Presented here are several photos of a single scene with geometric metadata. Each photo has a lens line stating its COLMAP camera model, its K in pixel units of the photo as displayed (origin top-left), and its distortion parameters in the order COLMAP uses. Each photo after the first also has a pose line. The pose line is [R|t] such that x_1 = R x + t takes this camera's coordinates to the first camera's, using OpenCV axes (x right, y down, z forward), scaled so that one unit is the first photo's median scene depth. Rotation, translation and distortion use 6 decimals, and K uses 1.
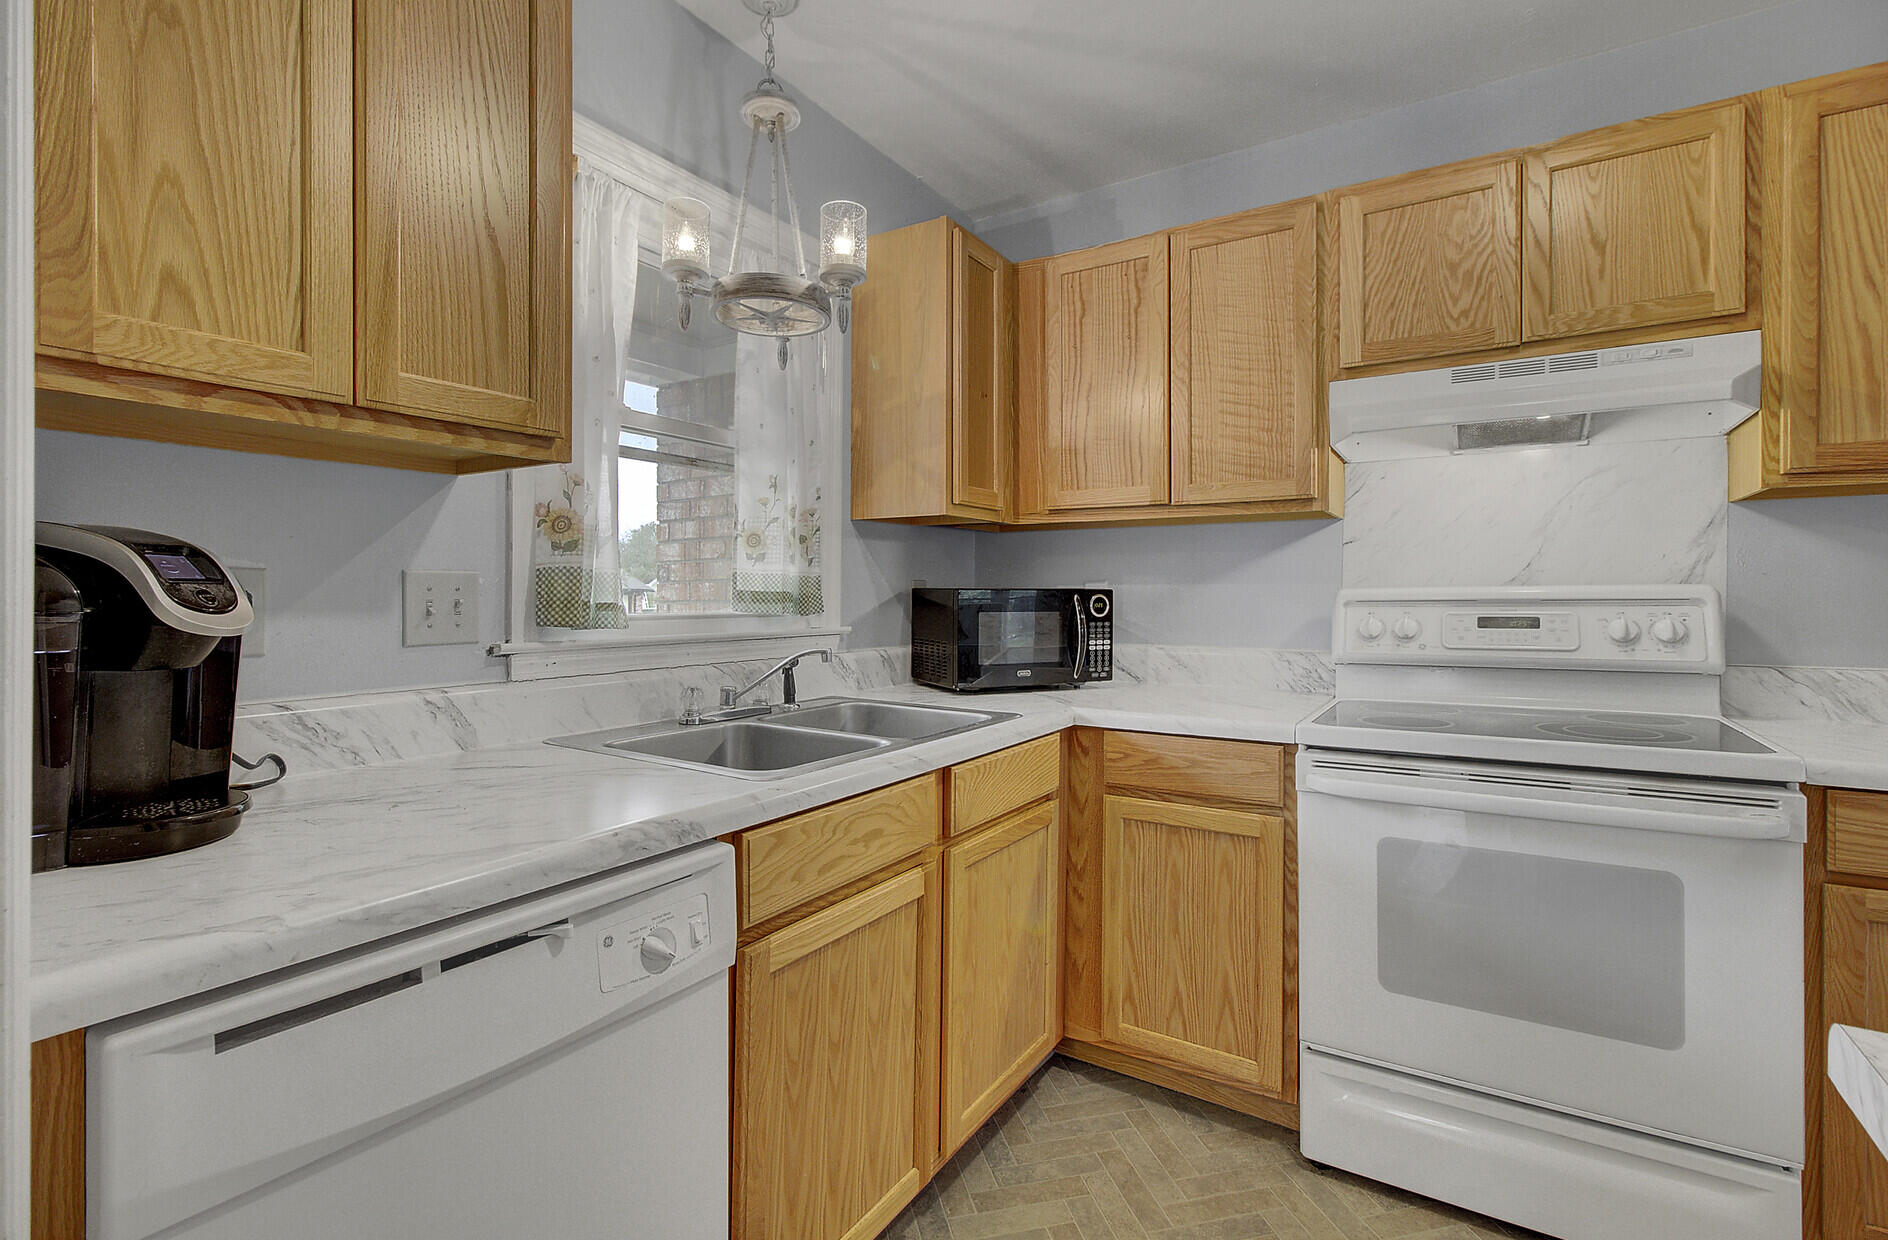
lens RADIAL K [[867.6, 0, 926.4], [0, 867.6, 600.1], [0, 0, 1]] dist [-0.010058, 0.004618]
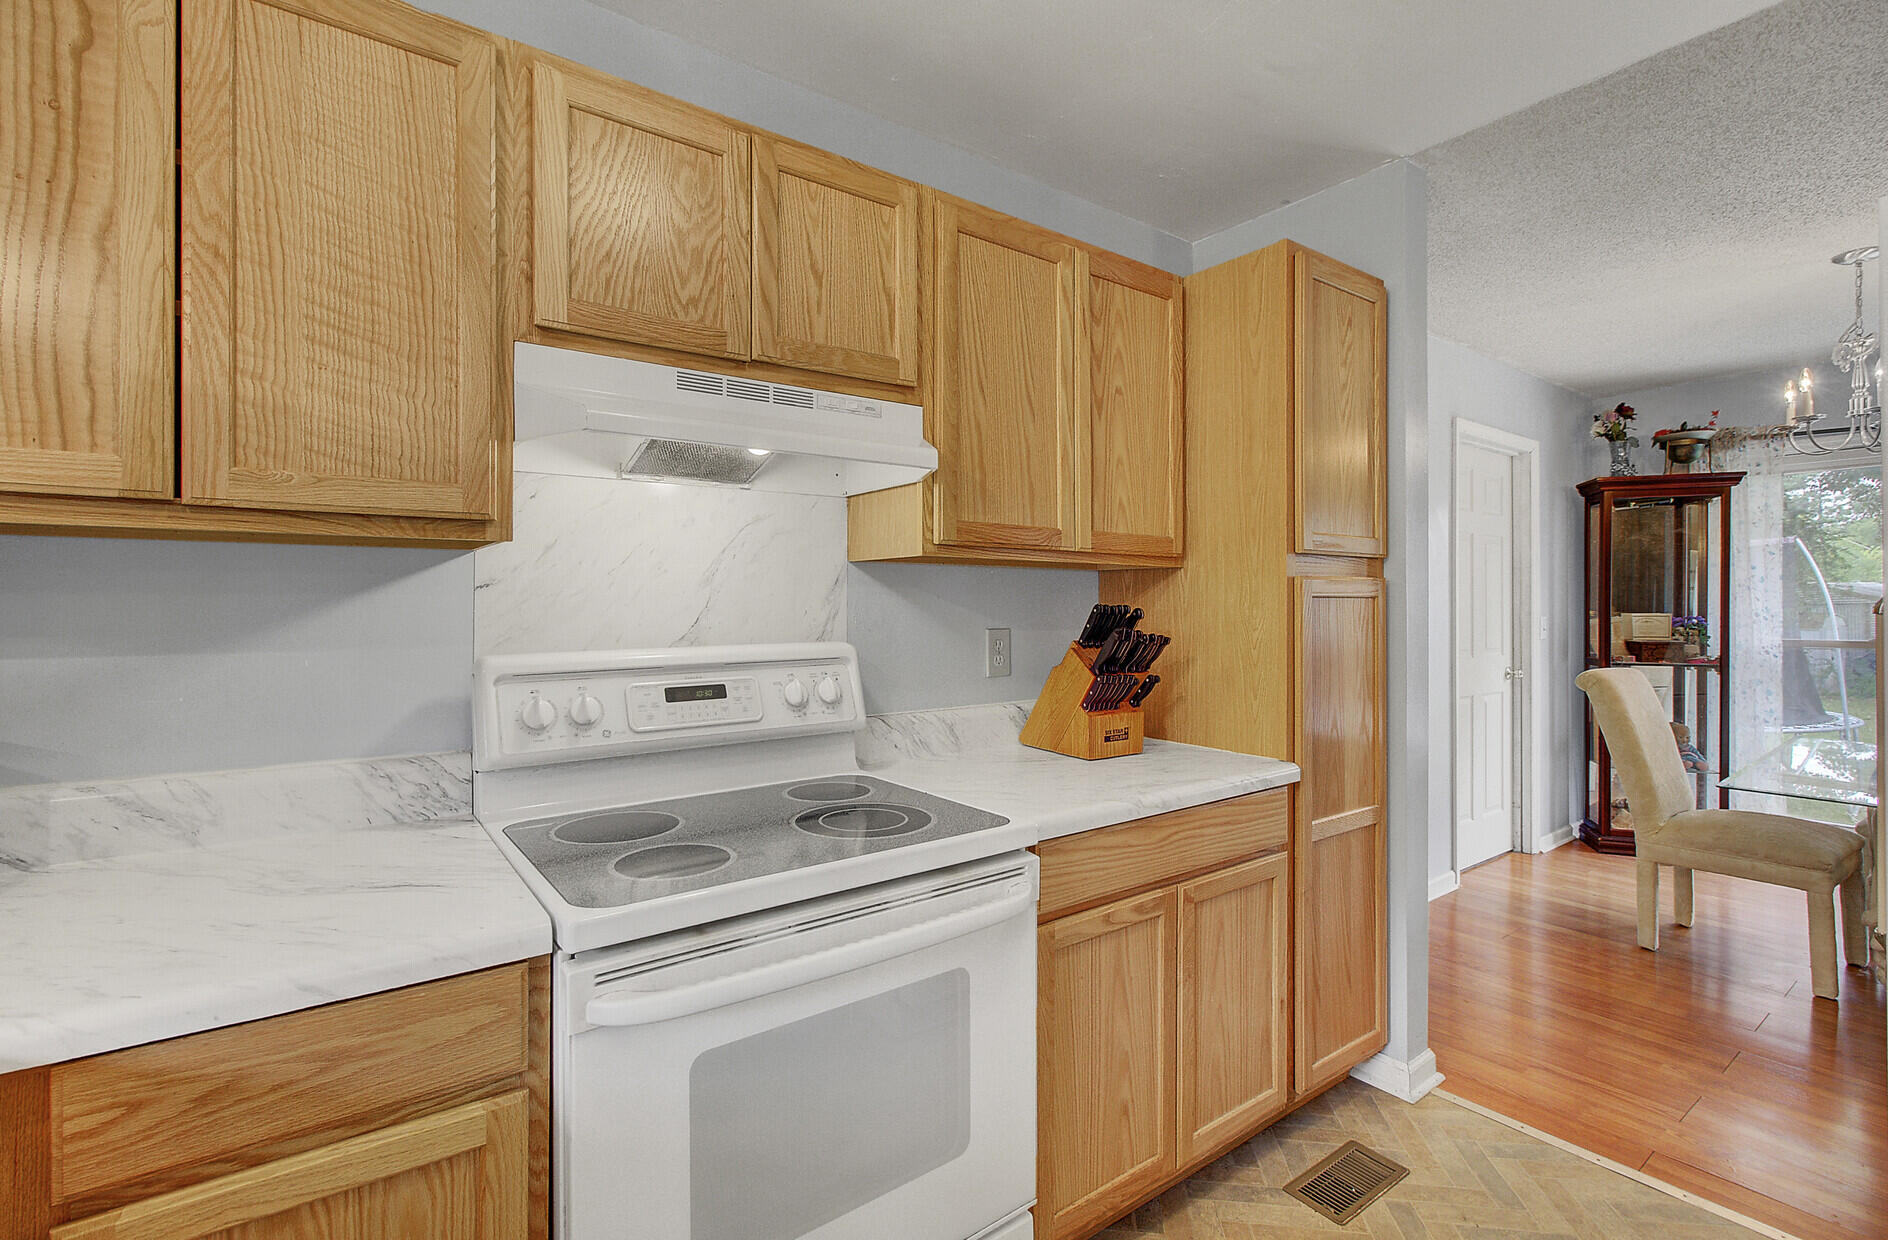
lens RADIAL K [[867.6, 0, 951.9], [0, 867.6, 603.3], [0, 0, 1]] dist [-0.010058, 0.004618]
pose [[0.347991, 0.002618, 0.937494, -0.019379], [0.006823, 0.999963, -0.005324, -0.058489], [-0.937473, 0.008249, 0.347960, 0.526000]]
